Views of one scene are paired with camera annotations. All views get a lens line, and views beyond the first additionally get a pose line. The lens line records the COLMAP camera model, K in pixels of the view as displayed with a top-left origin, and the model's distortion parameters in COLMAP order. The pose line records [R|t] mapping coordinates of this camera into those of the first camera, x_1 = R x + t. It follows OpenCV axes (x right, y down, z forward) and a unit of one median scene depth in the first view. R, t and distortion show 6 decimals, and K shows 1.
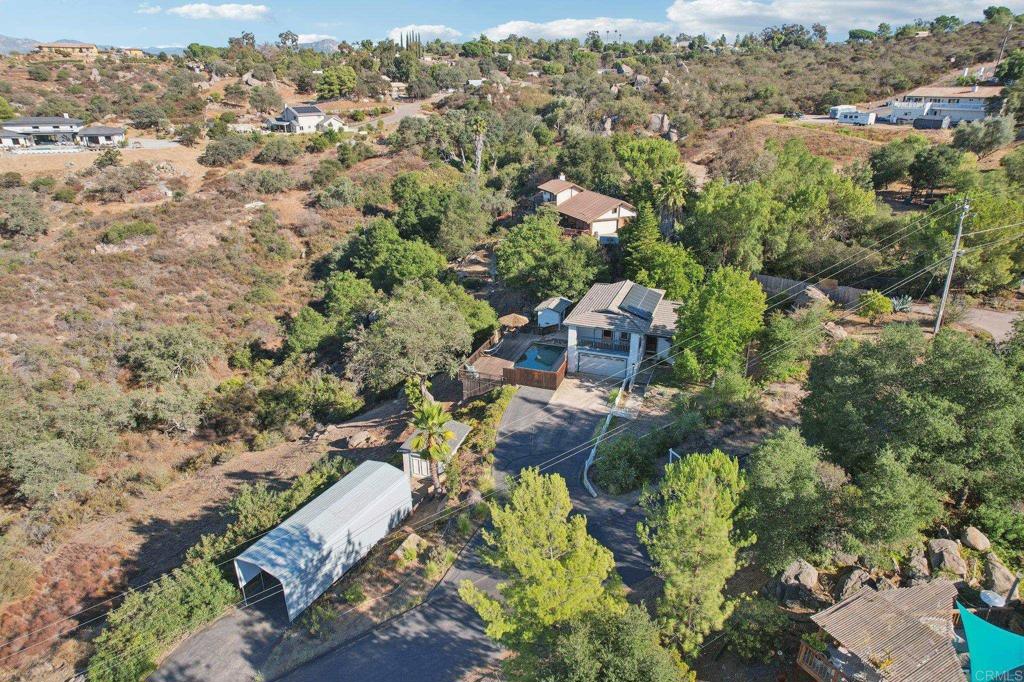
lens RADIAL K [[661.2, 0, 510.0], [0, 661.2, 346.5], [0, 0, 1]] dist [-0.068266, 0.061503]
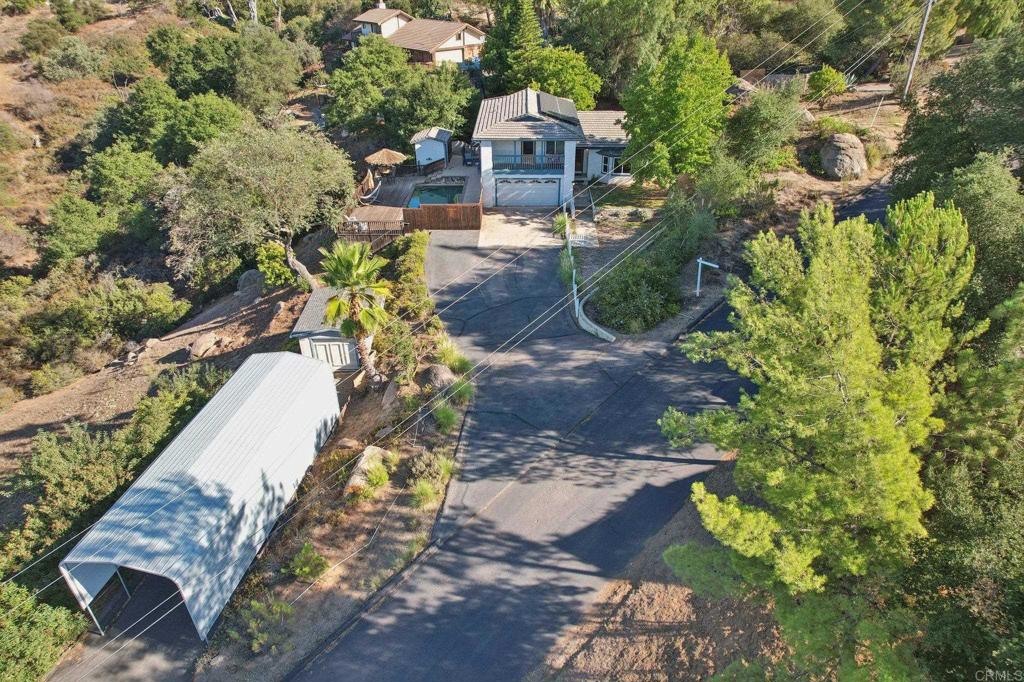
lens RADIAL K [[661.2, 0, 513.1], [0, 661.2, 341.3], [0, 0, 1]] dist [-0.068266, 0.061503]
pose [[0.943212, -0.173587, 0.283229, -0.091014], [0.131368, 0.978019, 0.161930, 0.052884], [-0.305112, -0.115527, 0.945283, 0.193238]]
